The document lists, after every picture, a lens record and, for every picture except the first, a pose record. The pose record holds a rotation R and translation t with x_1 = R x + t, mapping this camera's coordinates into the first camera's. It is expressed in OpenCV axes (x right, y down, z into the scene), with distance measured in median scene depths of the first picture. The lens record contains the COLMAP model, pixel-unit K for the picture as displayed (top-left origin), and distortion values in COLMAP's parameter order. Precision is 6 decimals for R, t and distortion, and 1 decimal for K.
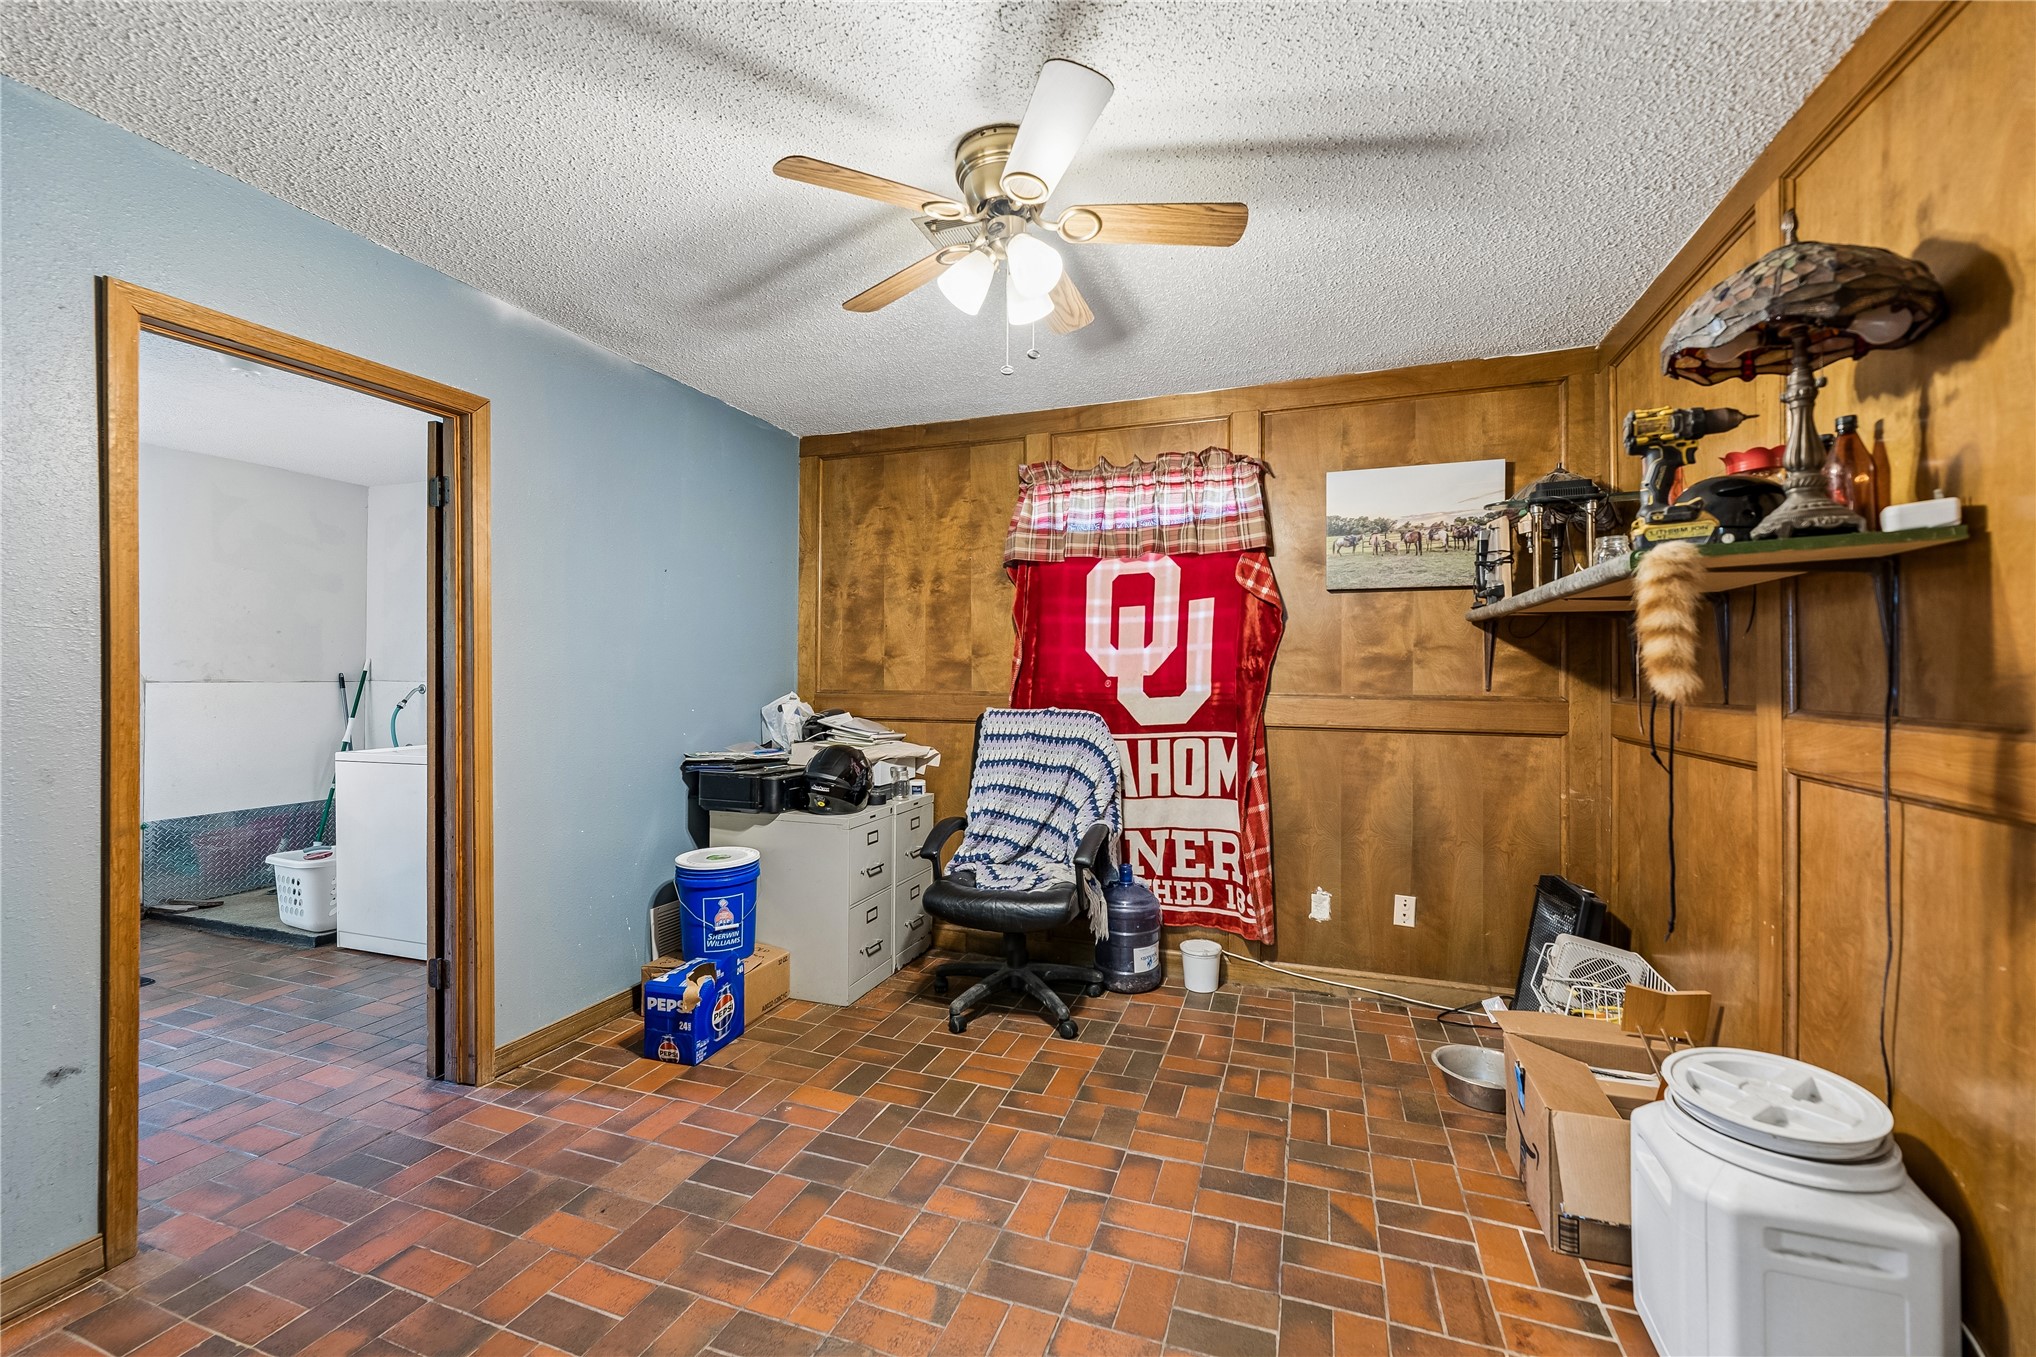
lens RADIAL K [[839.2, 0, 1008.9], [0, 839.2, 673.5], [0, 0, 1]] dist [-0.003125, 0.000324]
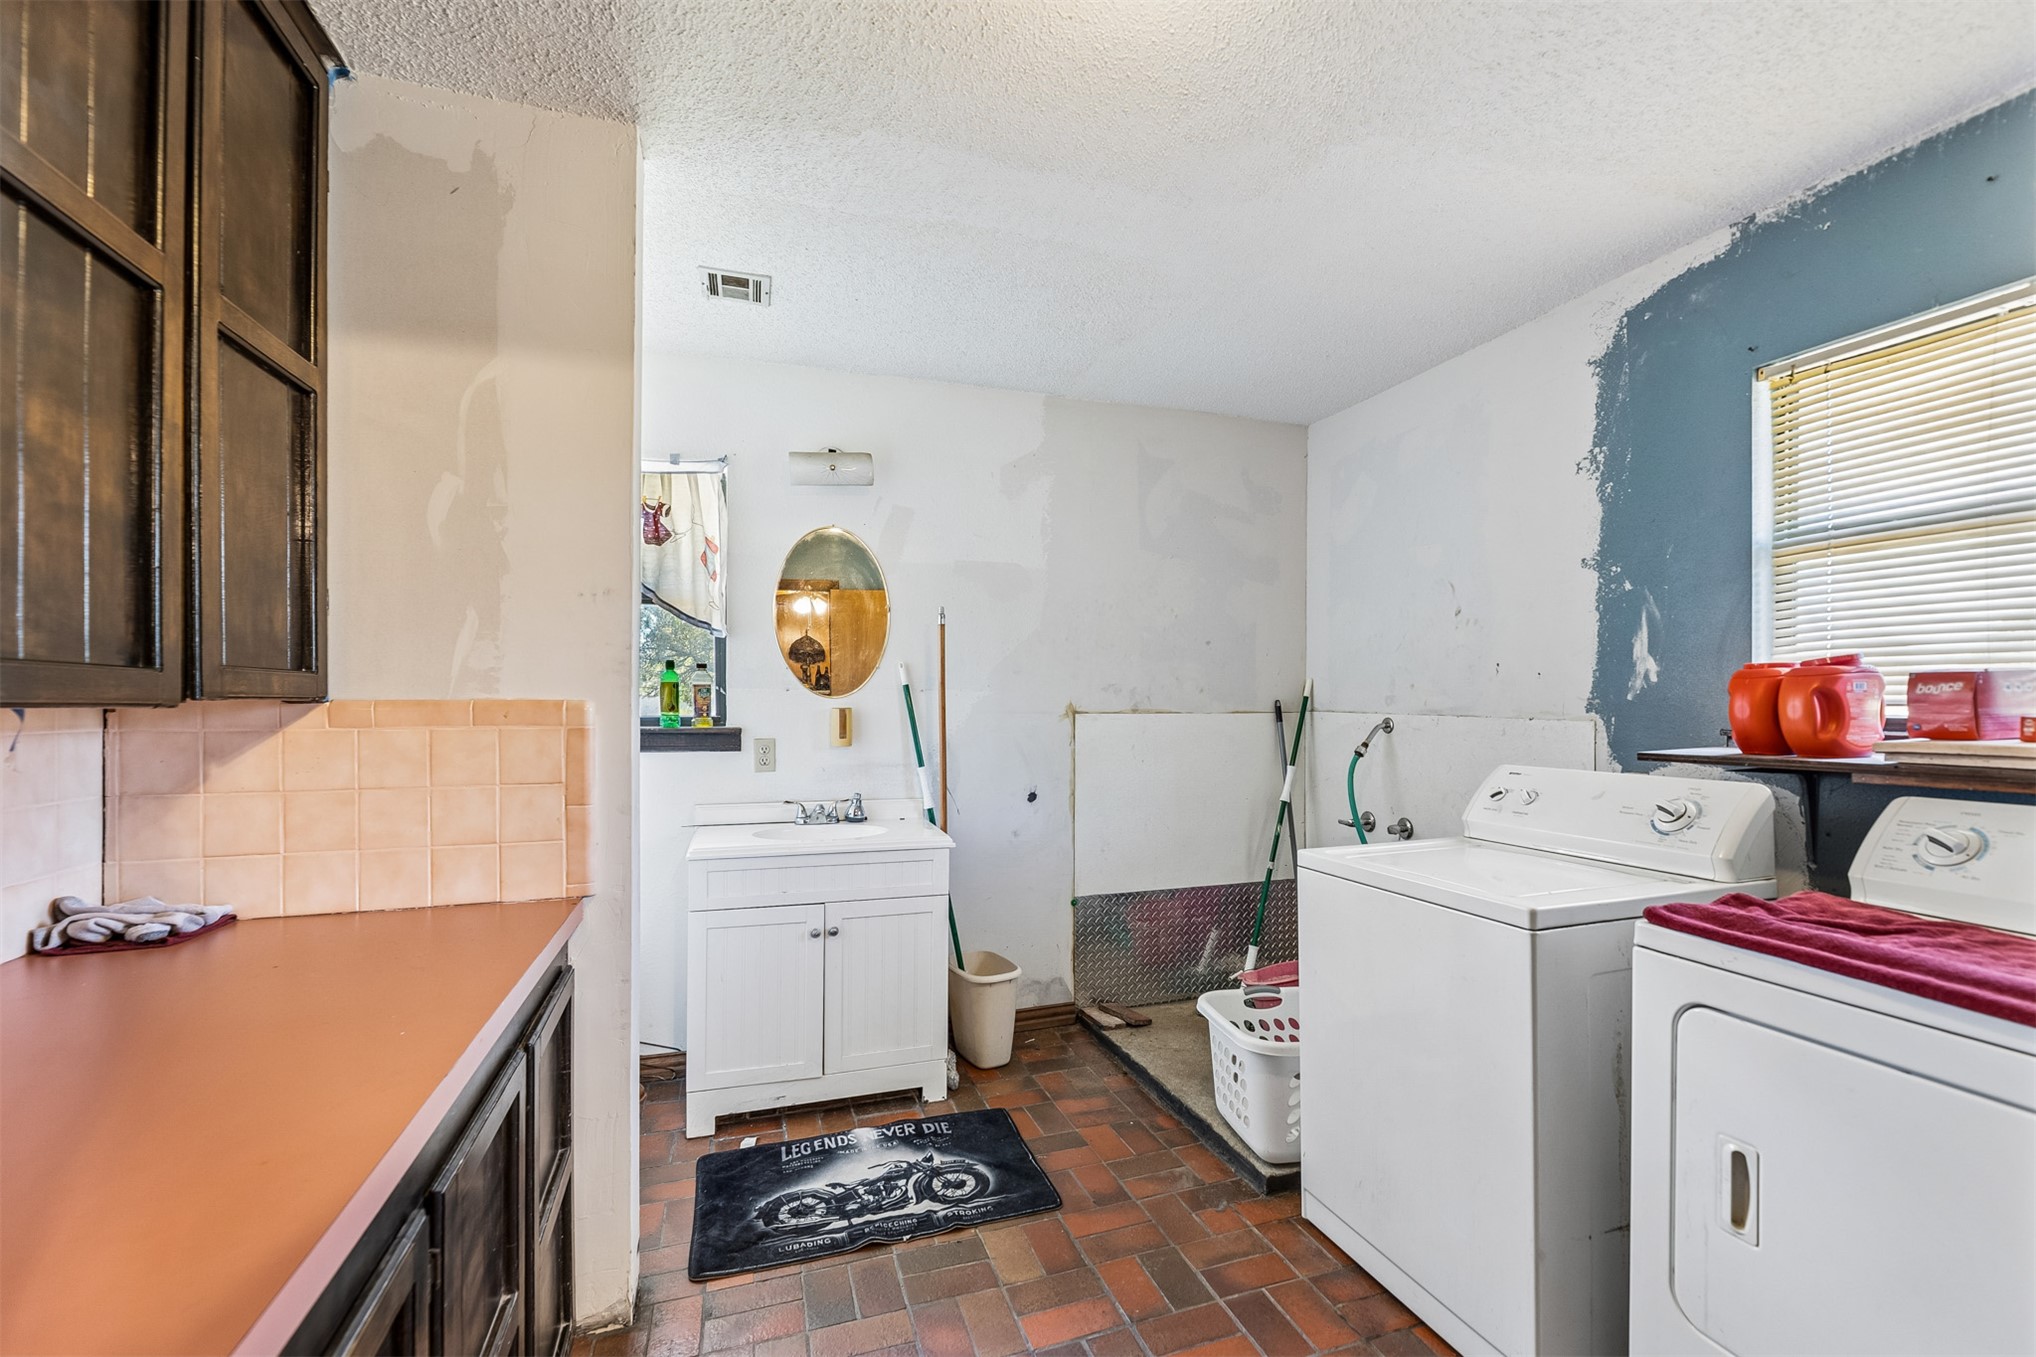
lens RADIAL K [[839.2, 0, 1017.3], [0, 839.2, 691.2], [0, 0, 1]] dist [-0.003125, 0.000324]
pose [[0.596867, -0.011741, -0.802254, -0.429432], [0.006248, 0.999931, -0.009985, -0.002602], [0.802316, 0.000948, 0.596899, 0.479782]]
